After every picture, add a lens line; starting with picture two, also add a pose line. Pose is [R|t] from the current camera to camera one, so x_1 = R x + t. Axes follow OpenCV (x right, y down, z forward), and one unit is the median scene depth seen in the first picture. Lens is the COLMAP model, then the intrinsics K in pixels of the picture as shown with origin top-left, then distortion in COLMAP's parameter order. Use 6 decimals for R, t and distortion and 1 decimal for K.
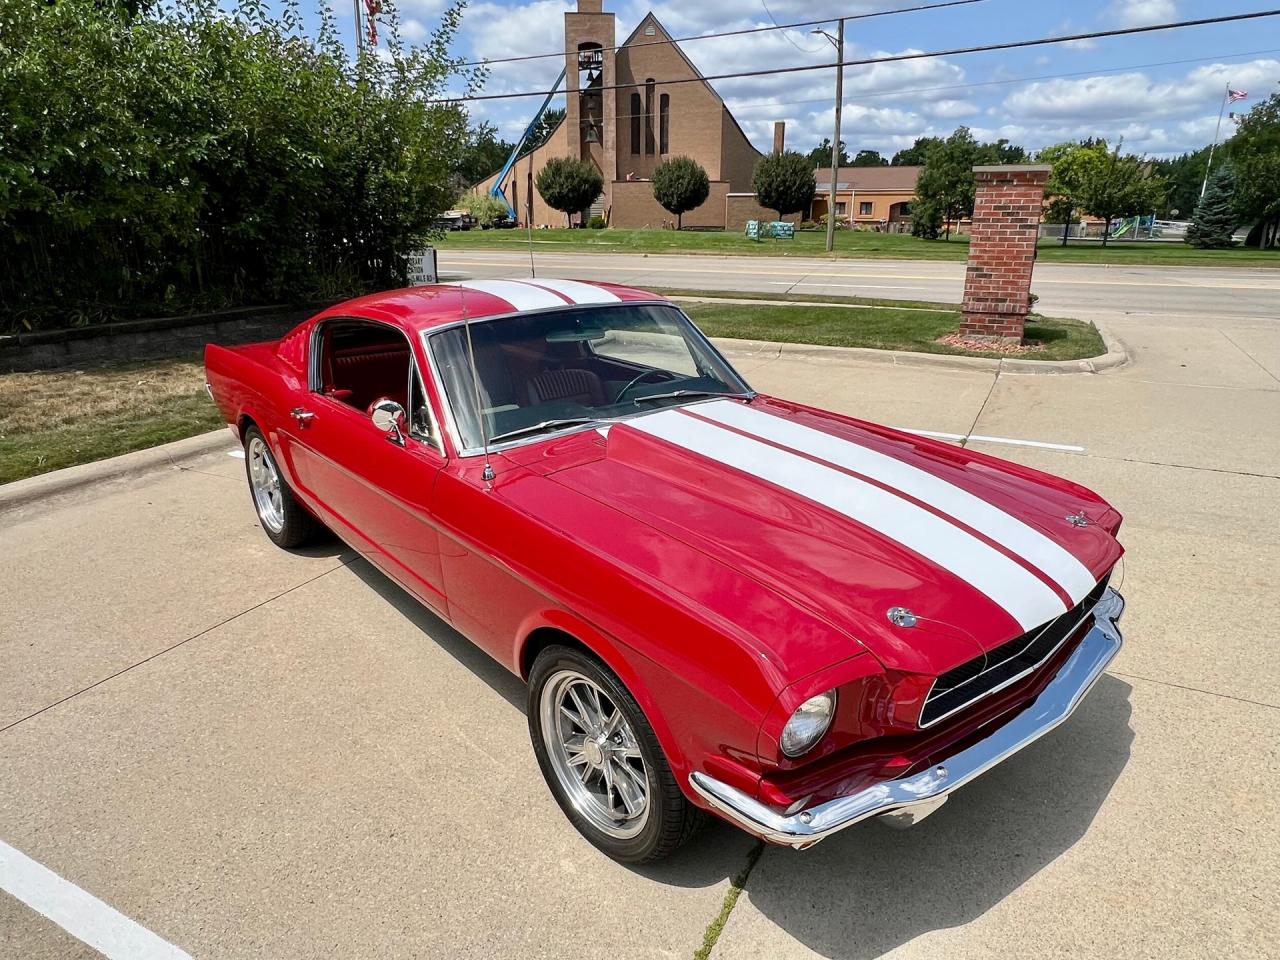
lens RADIAL K [[817.2, 0, 641.8], [0, 817.2, 480.0], [0, 0, 1]] dist [-0.006922, 0.007061]
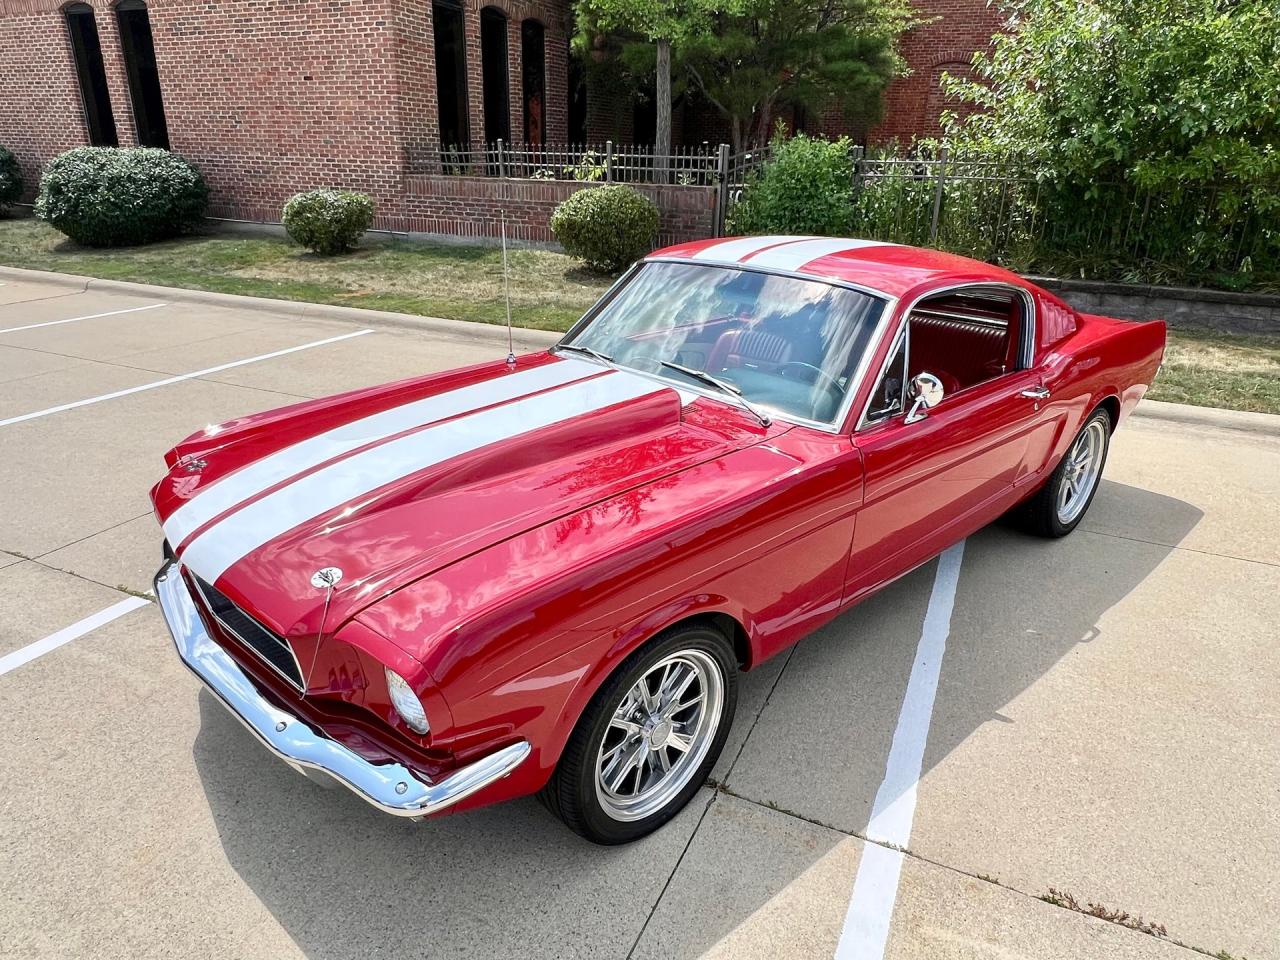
lens RADIAL K [[817.2, 0, 639.0], [0, 817.2, 477.3], [0, 0, 1]] dist [-0.006922, 0.007061]
pose [[0.042576, 0.362314, -0.931083, 0.294382], [-0.332331, 0.883996, 0.328795, -0.089738], [0.942201, 0.295430, 0.158045, 0.275159]]
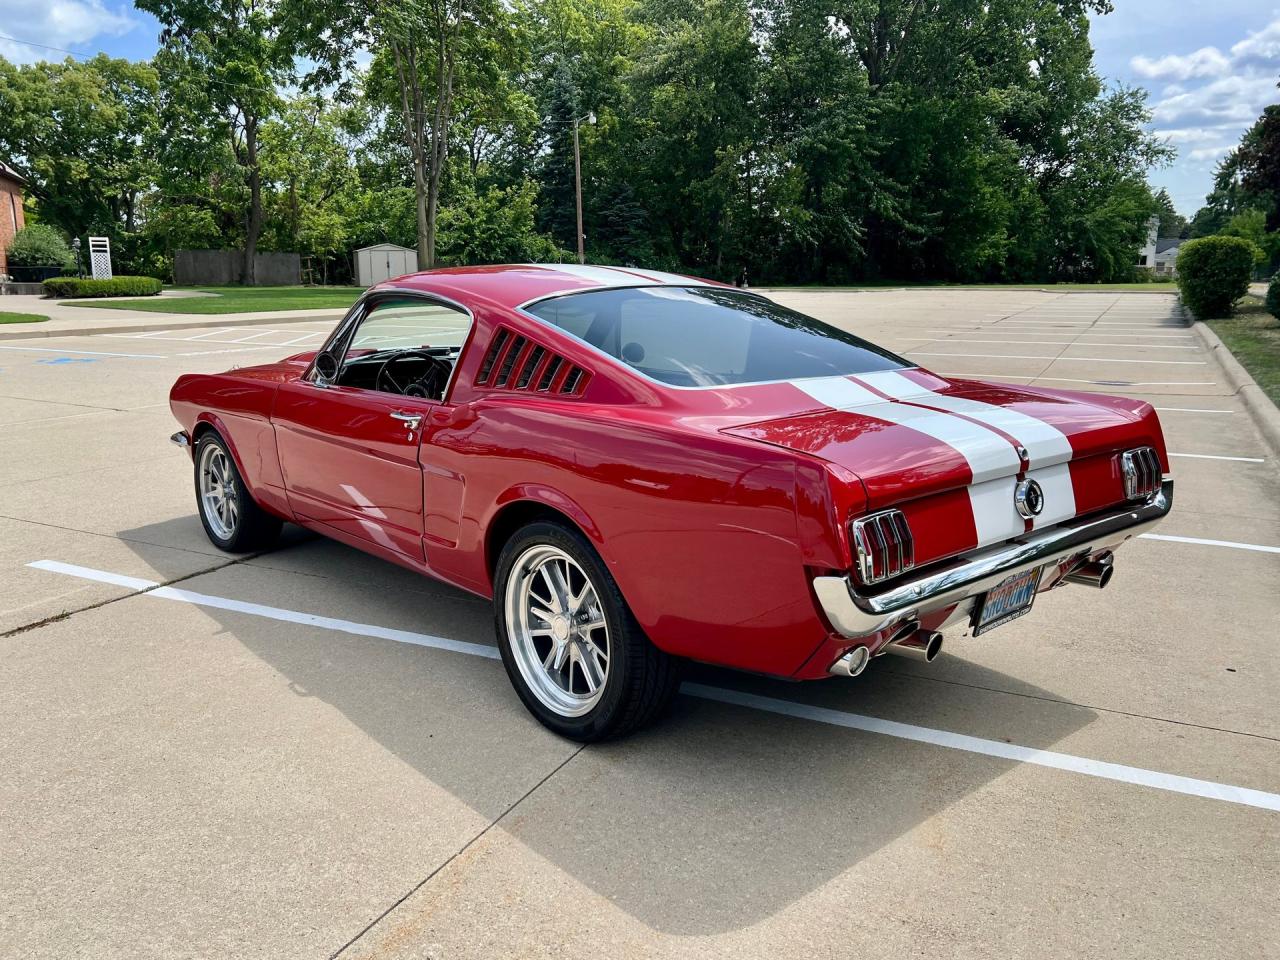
lens RADIAL K [[1000.7, 0, 634.3], [0, 1000.7, 480.0], [0, 0, 1]] dist [0.038196, -0.036060]
pose [[-0.999951, 0.001784, -0.009742, -0.088189], [-0.003275, 0.868758, 0.495226, -0.217262], [0.009347, 0.495233, -0.868710, 0.775828]]
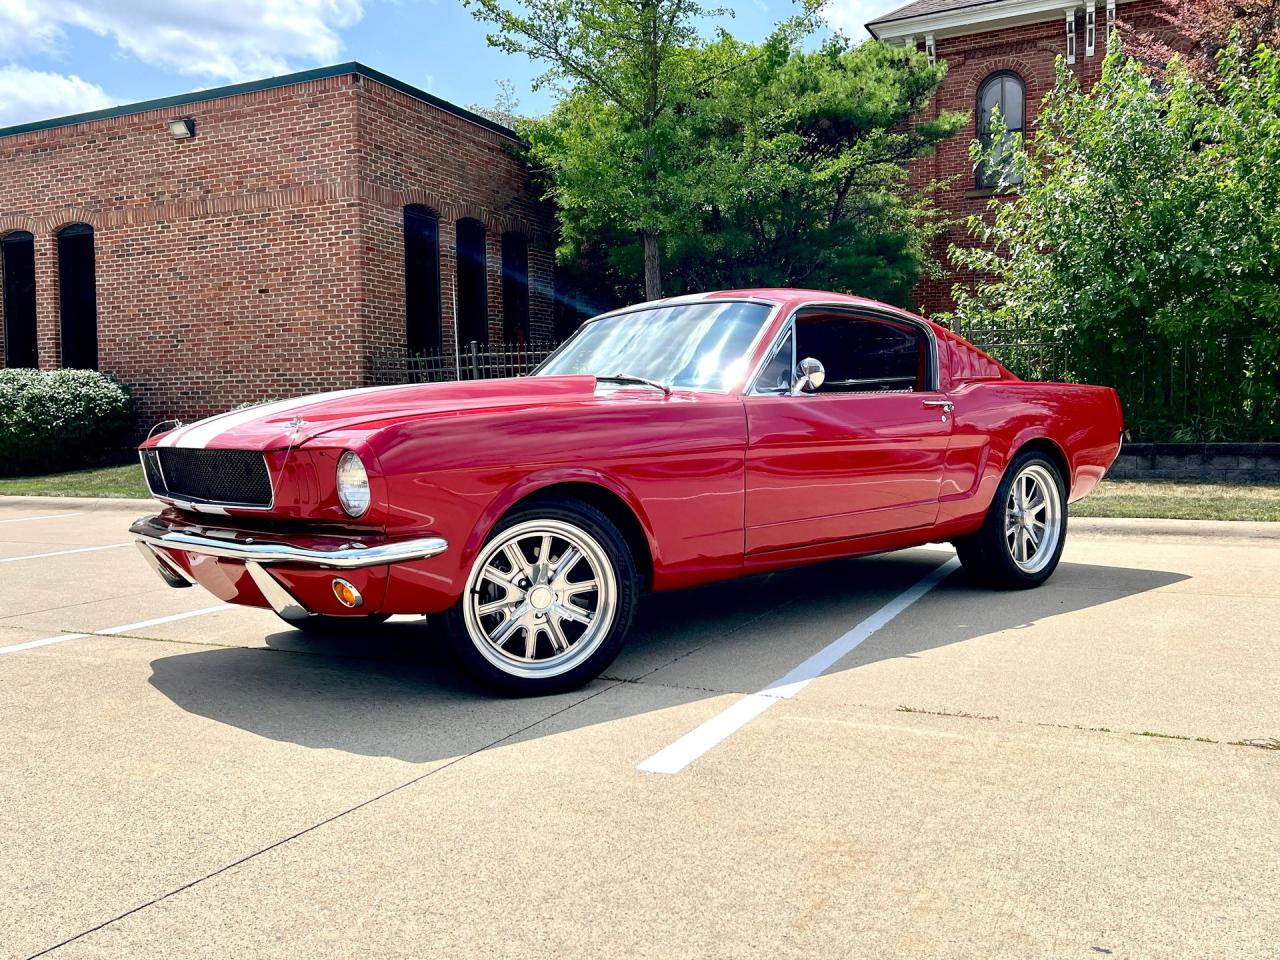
lens RADIAL K [[1100.7, 0, 646.3], [0, 1100.7, 482.2], [0, 0, 1]] dist [0.048962, -0.056943]
pose [[0.030522, 0.050551, -0.998255, 0.456756], [-0.298760, 0.953525, 0.039151, -0.014025], [0.953840, 0.297044, 0.044206, 0.333812]]
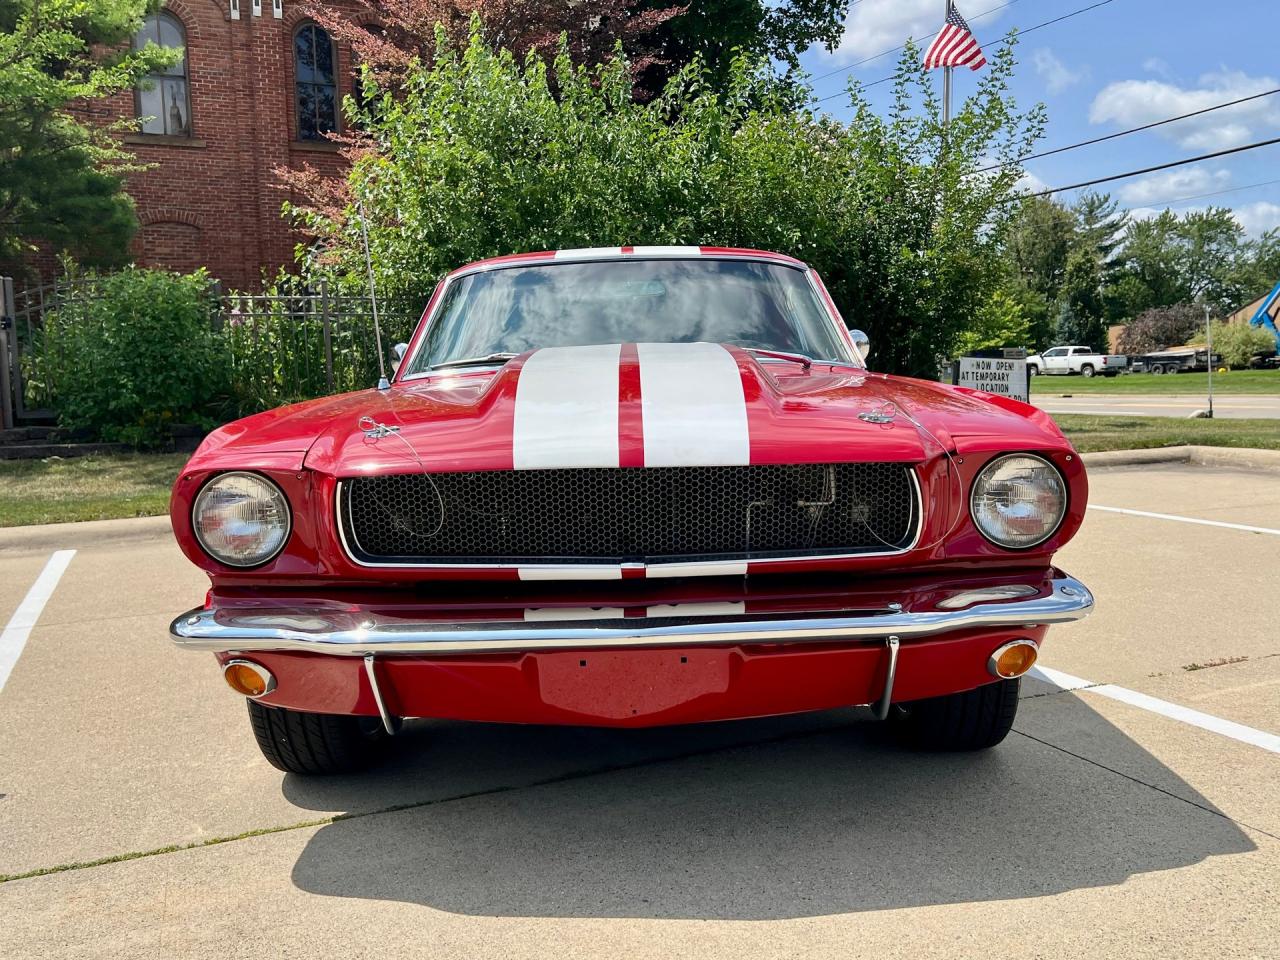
lens RADIAL K [[1100.7, 0, 650.3], [0, 1100.7, 477.9], [0, 0, 1]] dist [0.048962, -0.056943]
pose [[0.769265, 0.040387, -0.637652, 0.231330], [-0.175541, 0.972954, -0.150149, 0.062285], [0.614342, 0.227439, 0.755550, 0.064166]]
